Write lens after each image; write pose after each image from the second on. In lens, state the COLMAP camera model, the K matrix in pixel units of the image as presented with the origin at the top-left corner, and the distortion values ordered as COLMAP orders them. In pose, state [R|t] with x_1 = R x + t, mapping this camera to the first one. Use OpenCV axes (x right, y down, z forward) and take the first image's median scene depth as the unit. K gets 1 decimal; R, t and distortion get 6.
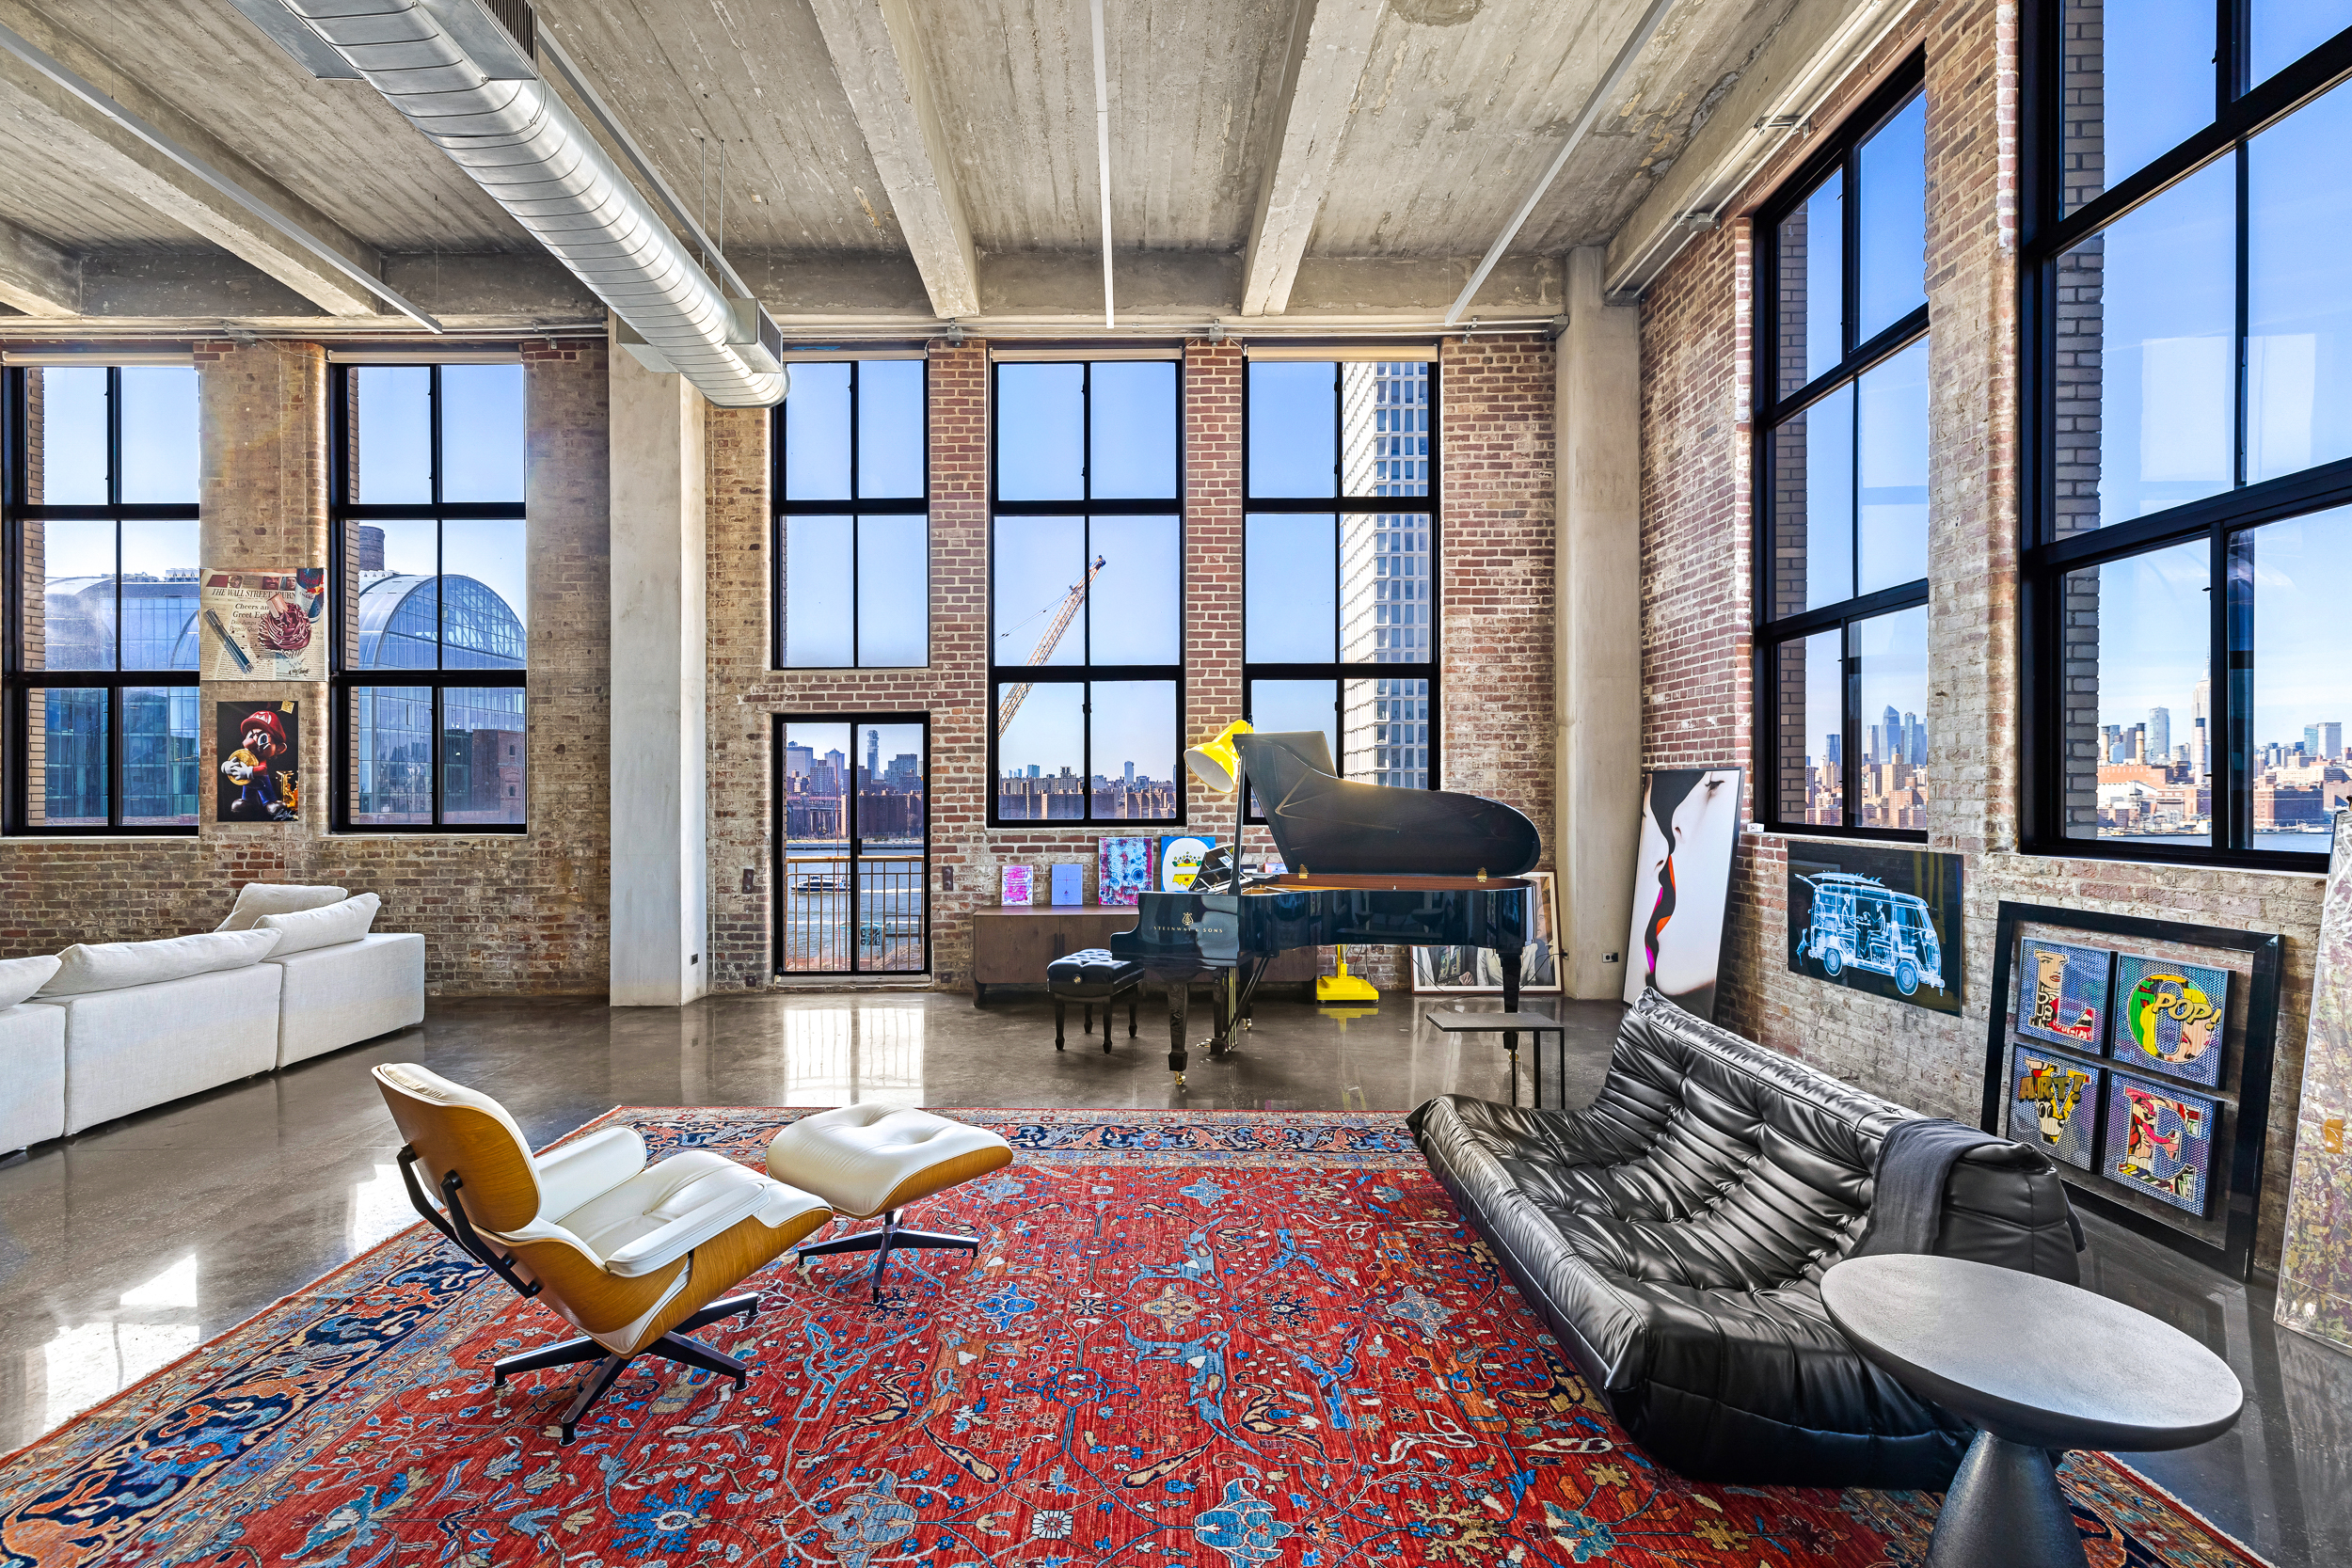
lens RADIAL K [[998.5, 0, 1166.6], [0, 998.5, 788.2], [0, 0, 1]] dist [0.001470, 0.000051]
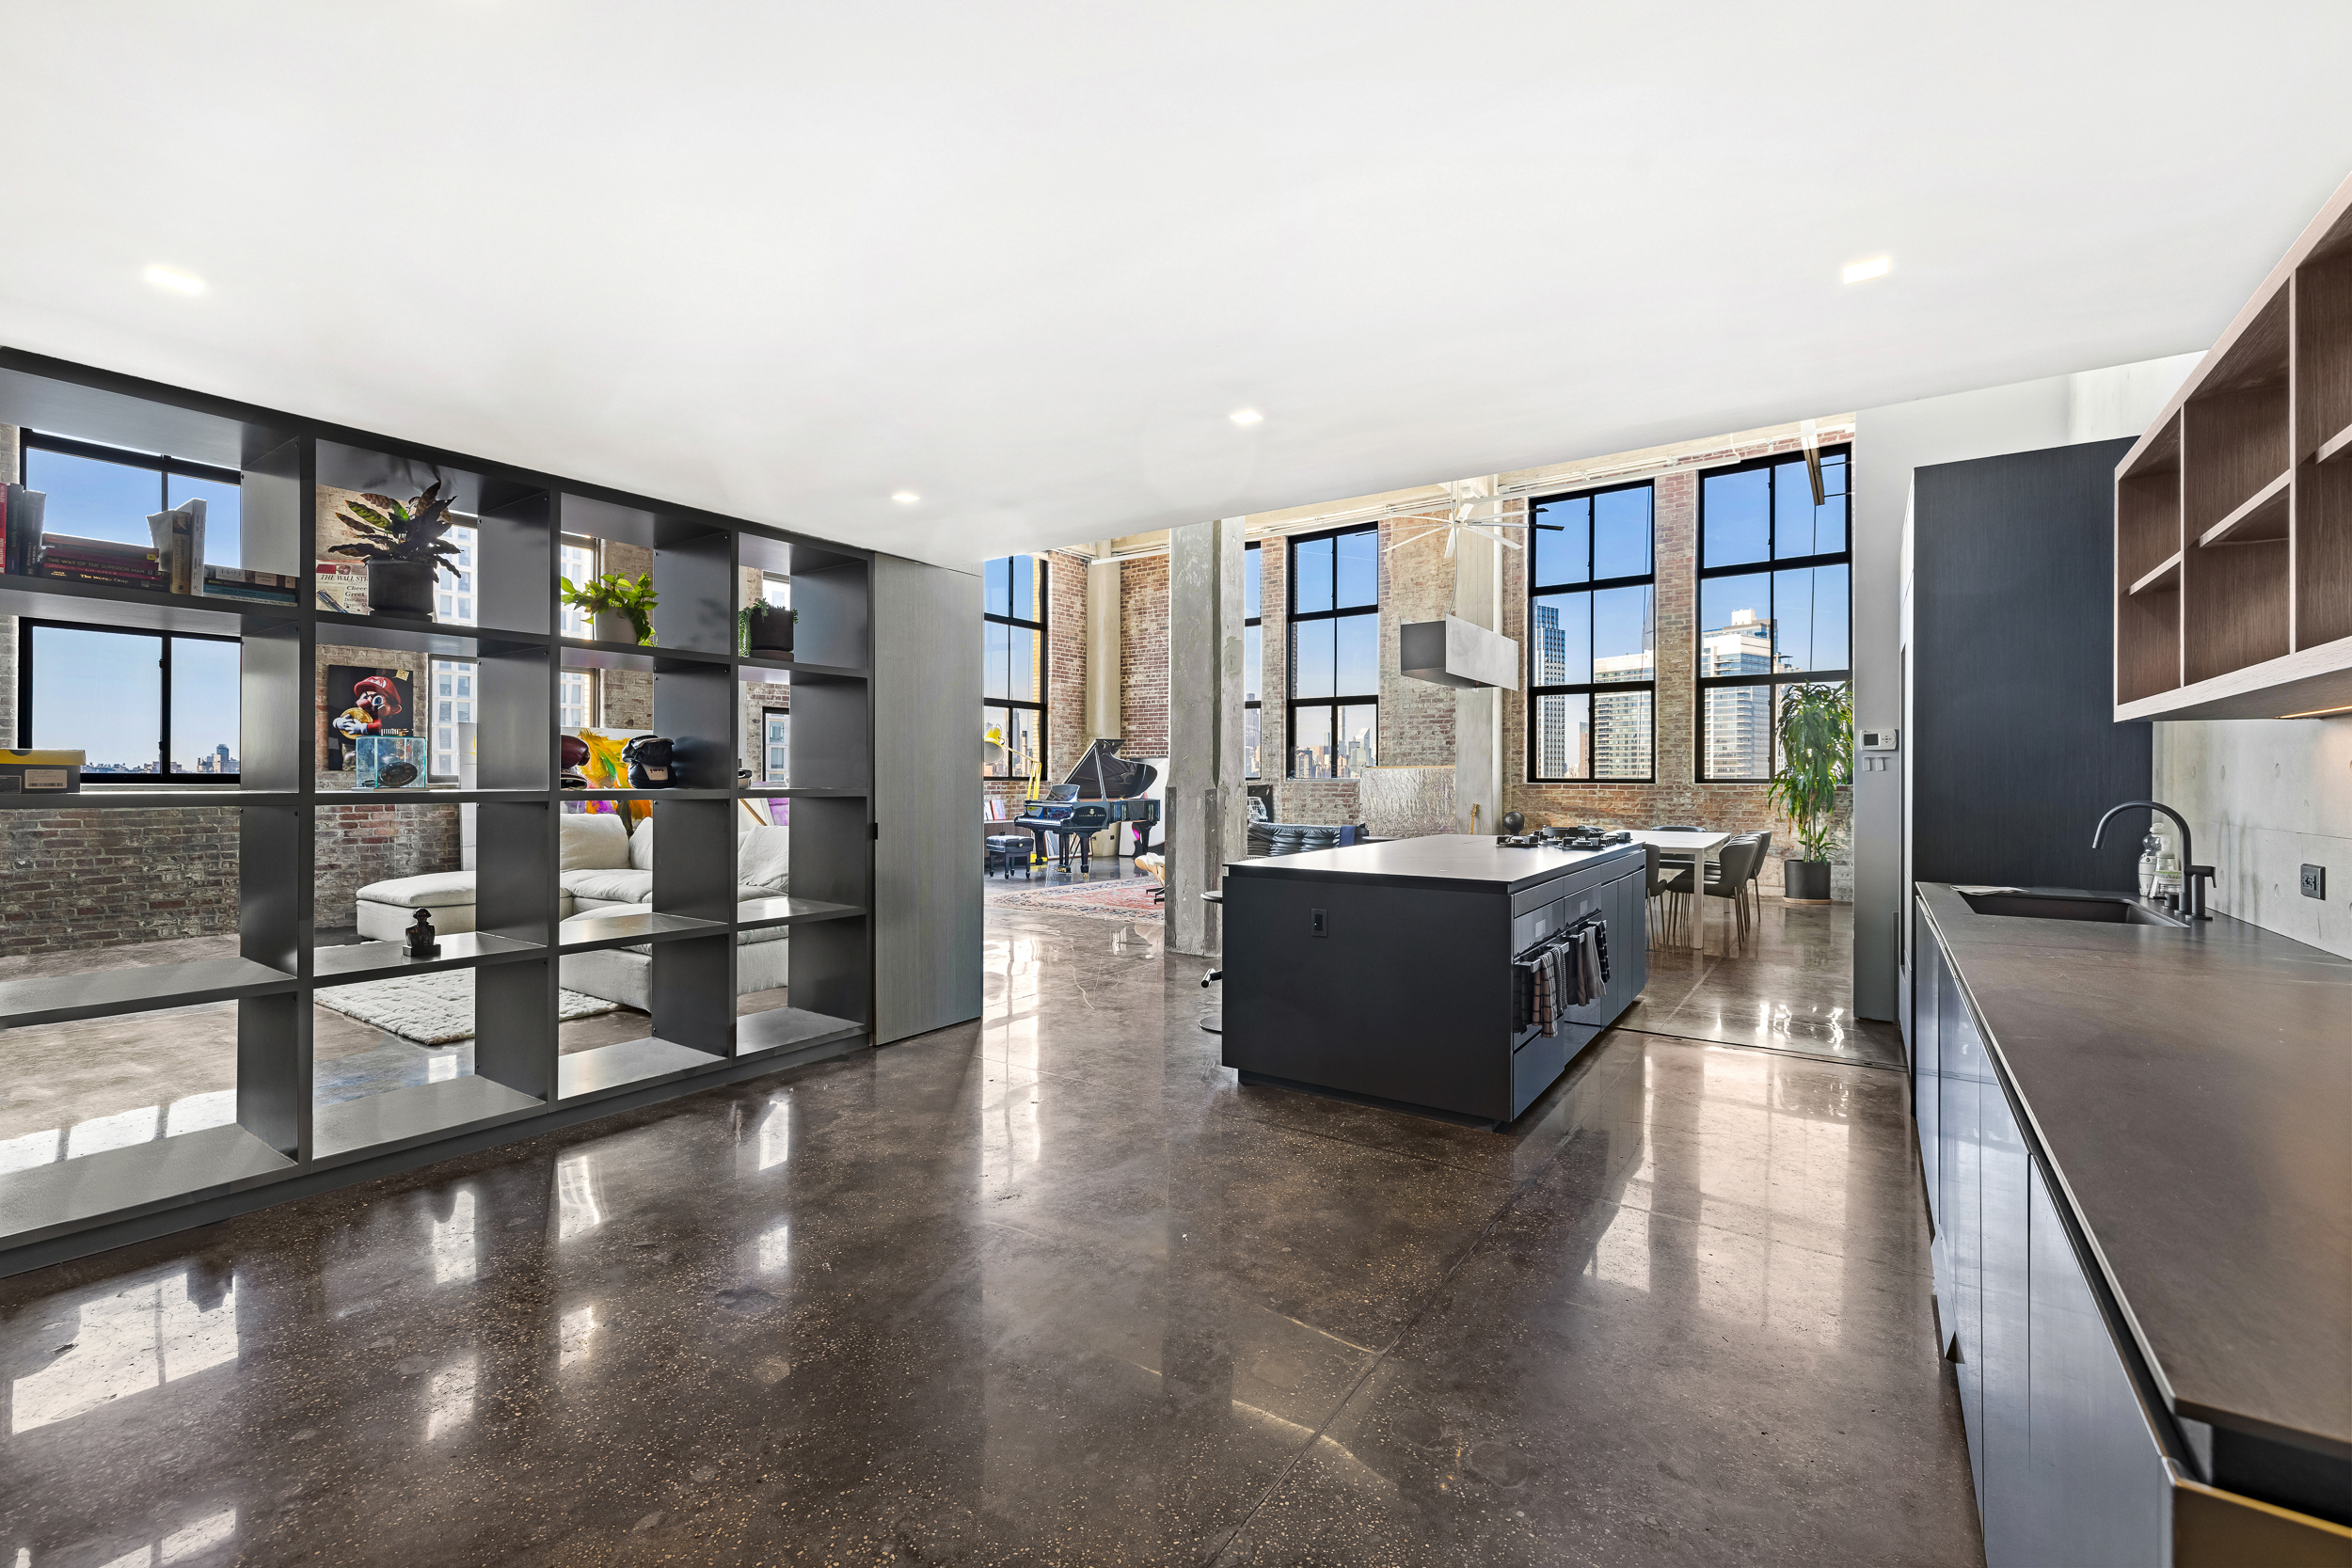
lens RADIAL K [[998.5, 0, 1156.5], [0, 998.5, 781.7], [0, 0, 1]] dist [0.001470, 0.000051]
pose [[0.580426, 0.005261, 0.814296, -1.326386], [-0.007829, 0.999969, -0.000881, 0.039814], [-0.814275, -0.005864, 0.580449, -0.420321]]
